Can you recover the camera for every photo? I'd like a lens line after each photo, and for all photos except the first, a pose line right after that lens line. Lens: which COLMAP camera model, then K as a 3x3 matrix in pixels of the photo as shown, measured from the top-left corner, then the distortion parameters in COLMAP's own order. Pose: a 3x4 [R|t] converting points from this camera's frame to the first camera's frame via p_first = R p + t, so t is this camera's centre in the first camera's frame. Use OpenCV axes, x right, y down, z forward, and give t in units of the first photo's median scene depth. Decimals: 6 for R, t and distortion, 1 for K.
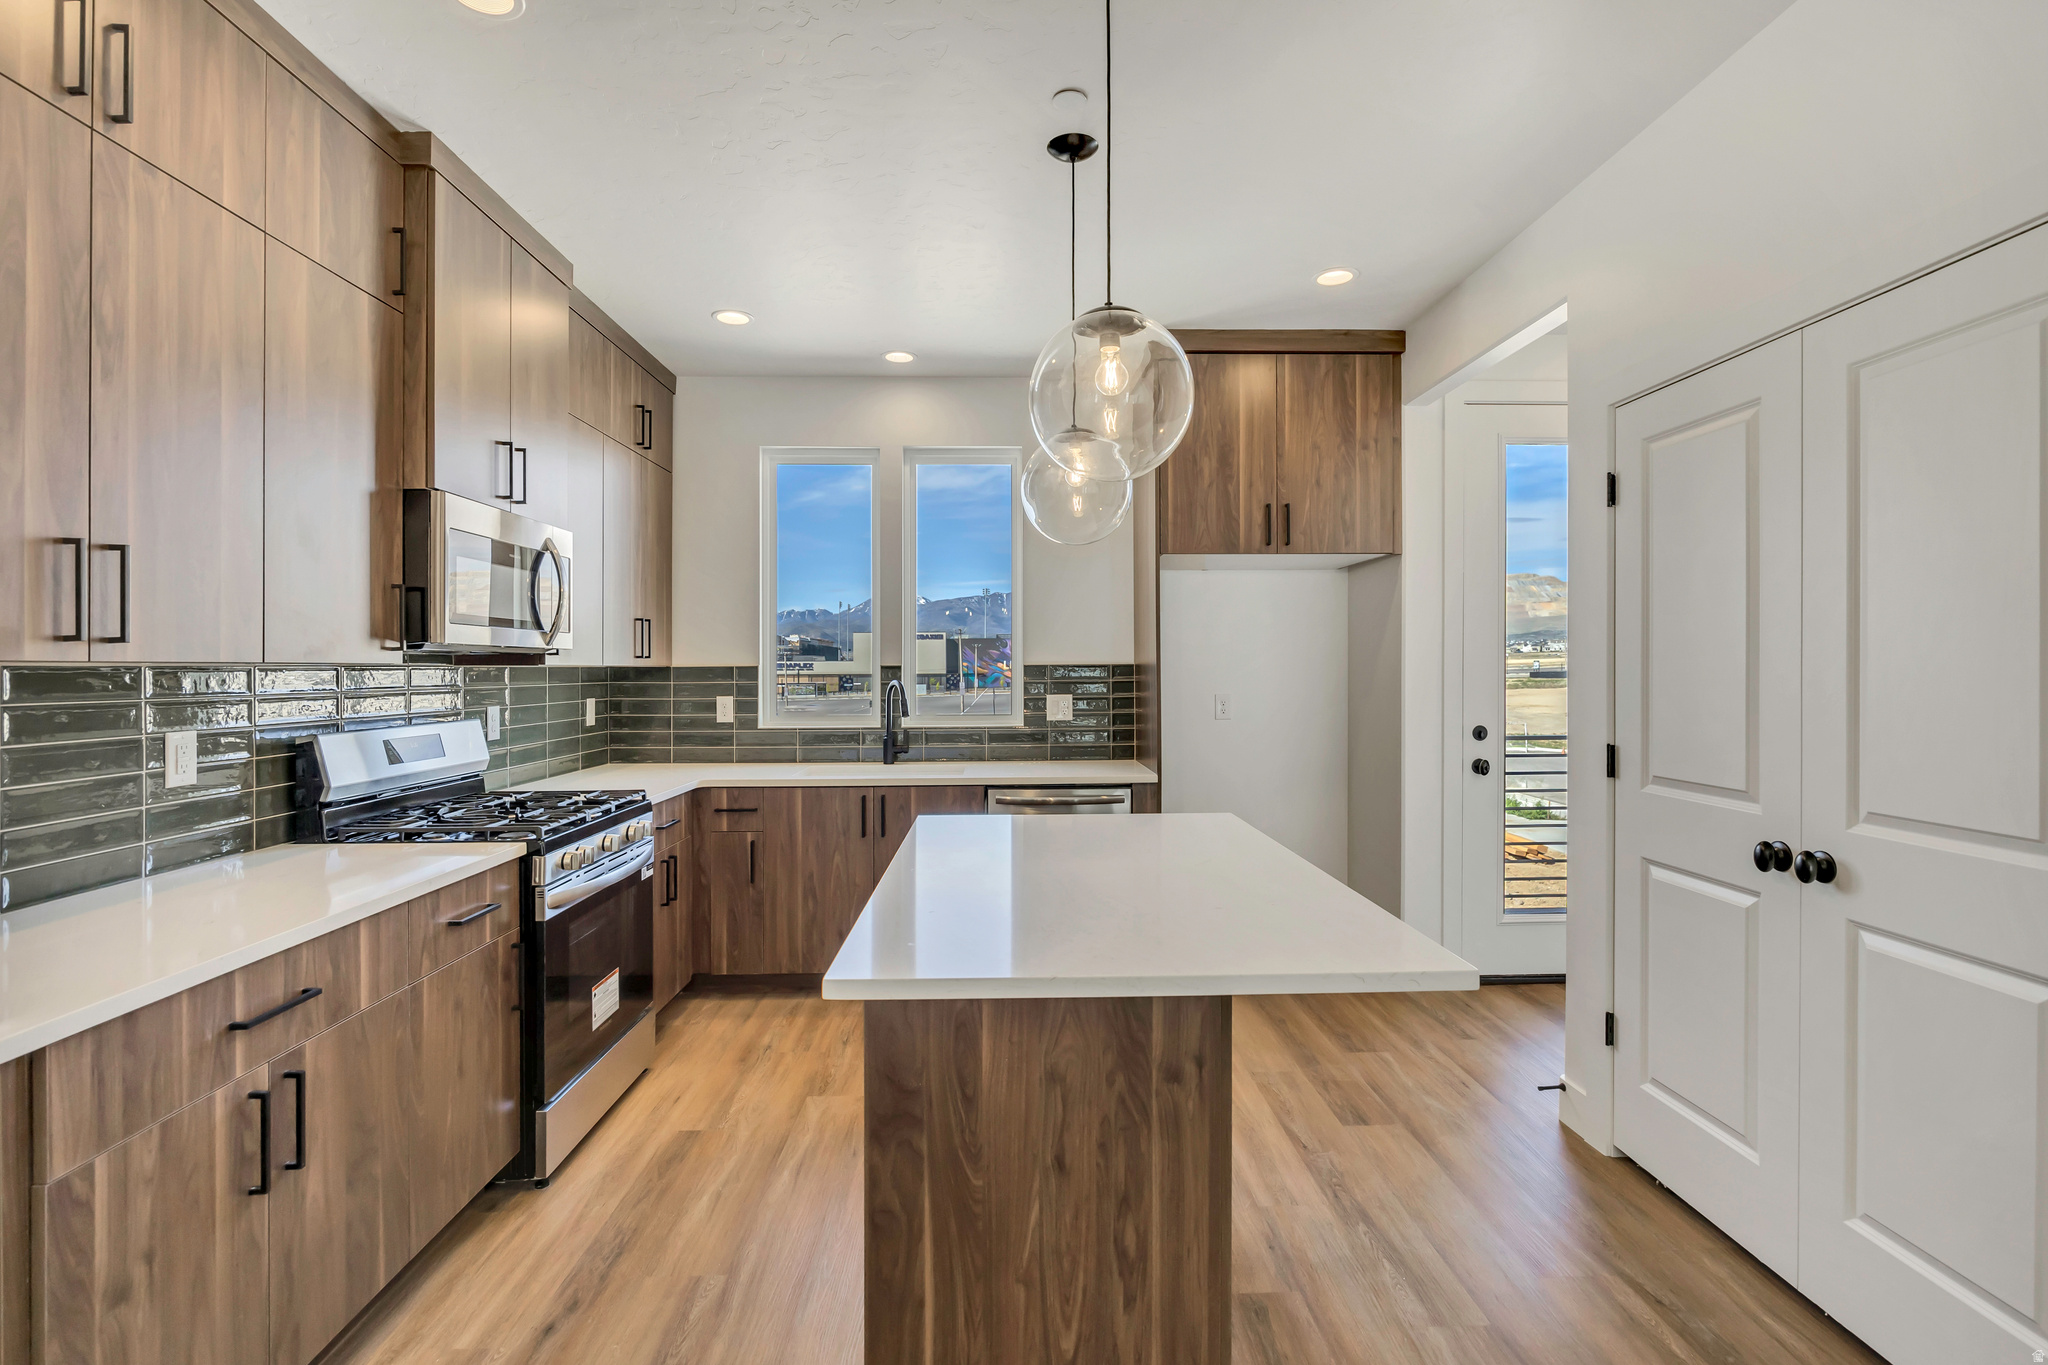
lens RADIAL K [[921.8, 0, 1022.4], [0, 921.8, 660.5], [0, 0, 1]] dist [-0.020312, 0.000199]
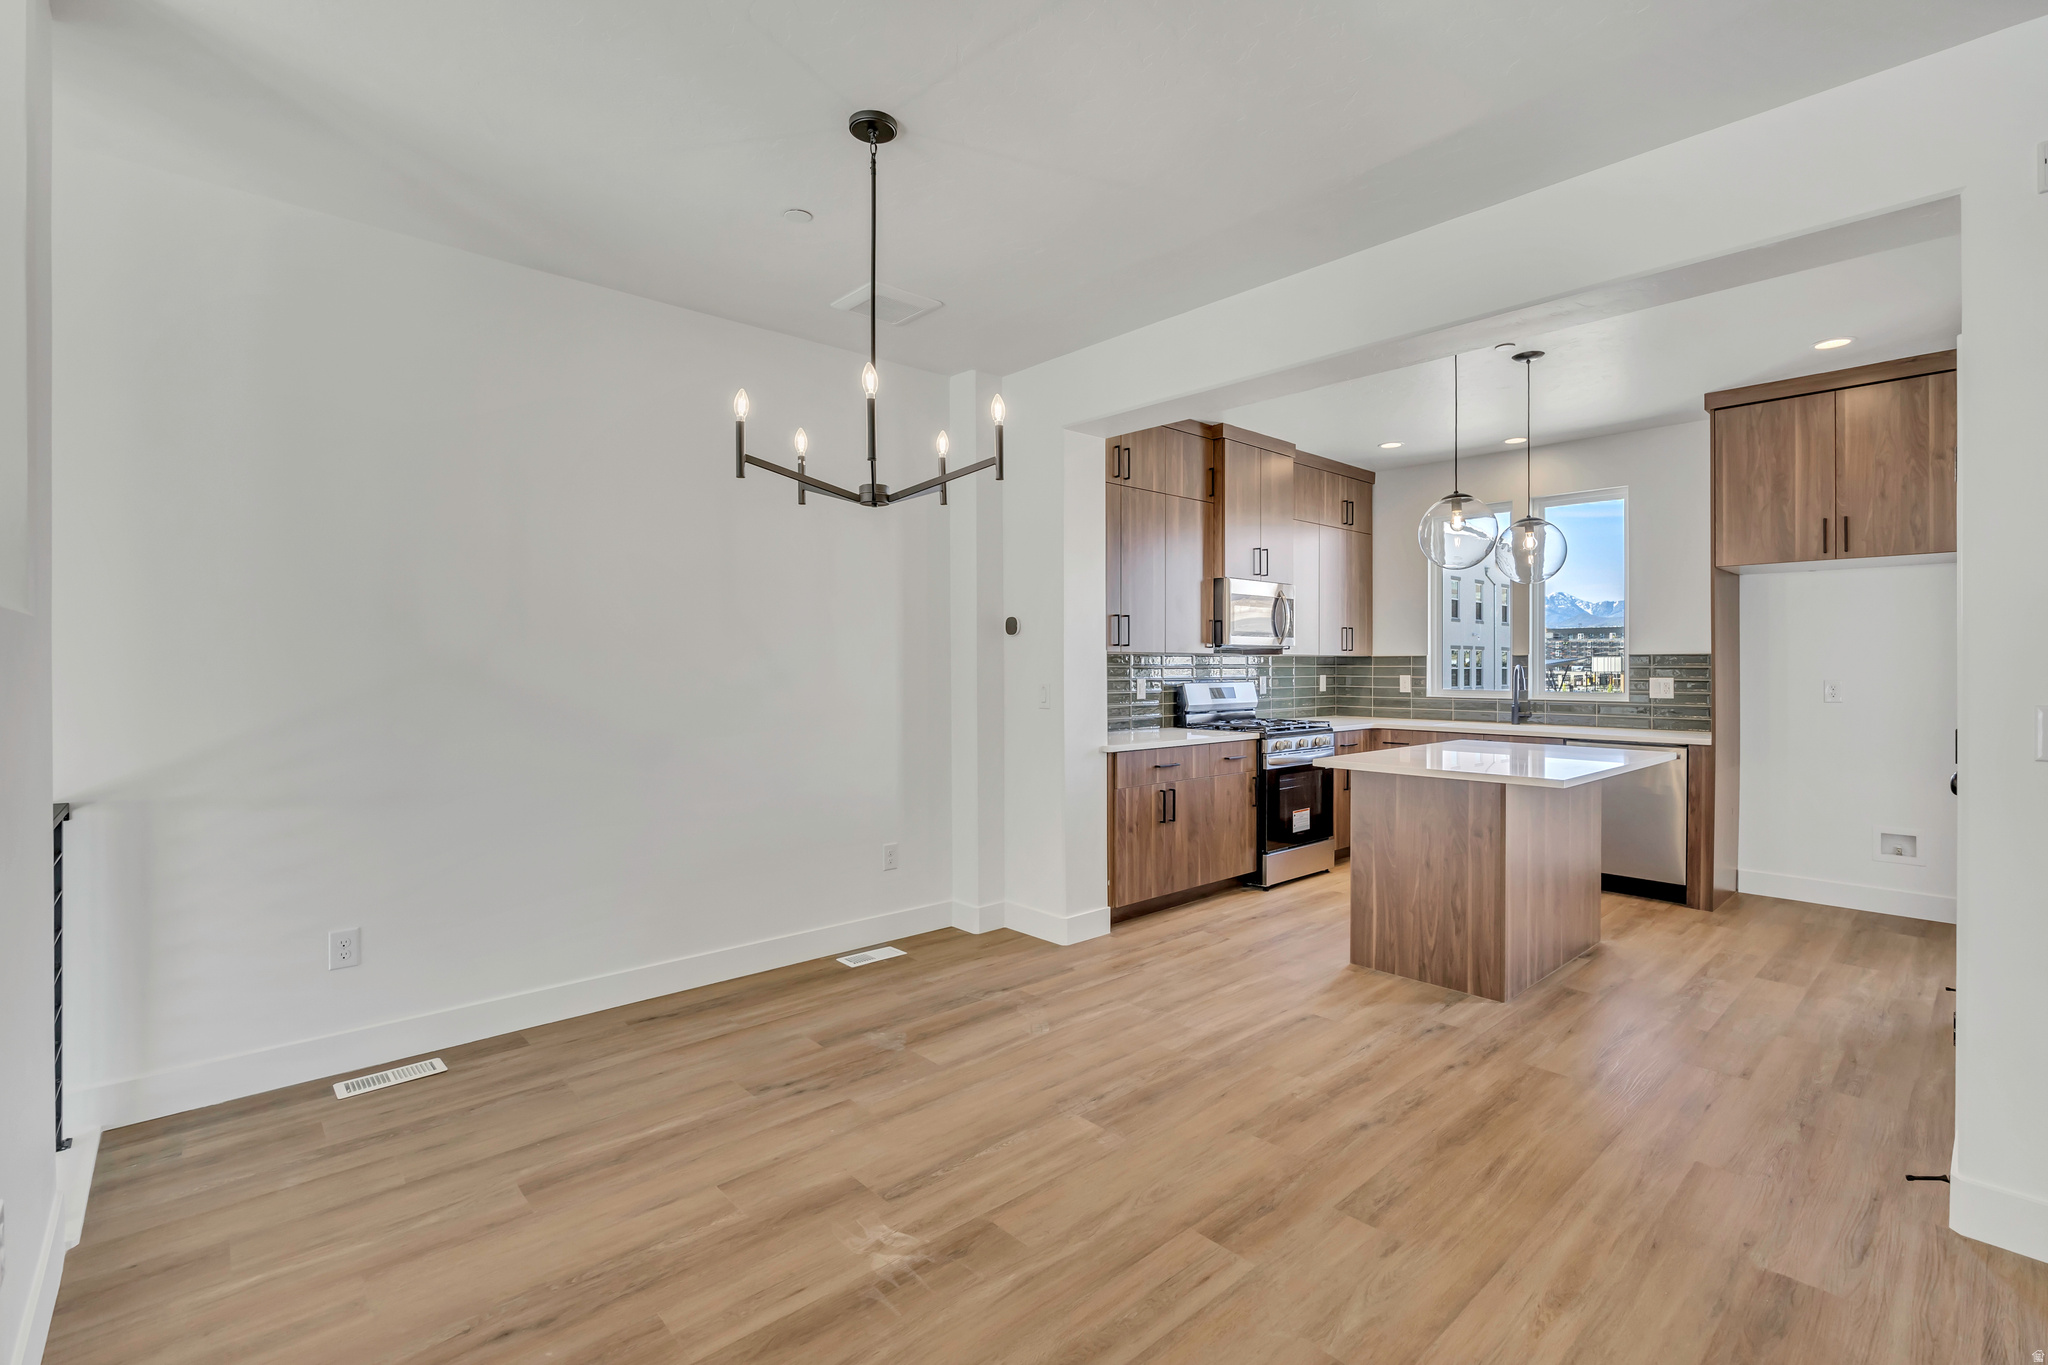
lens RADIAL K [[921.8, 0, 1022.0], [0, 921.8, 664.5], [0, 0, 1]] dist [-0.020312, 0.000199]
pose [[0.654509, 0.006533, -0.756026, 0.746014], [0.002012, 0.999944, 0.010383, 0.006903], [0.756051, -0.008317, 0.654459, -0.870378]]
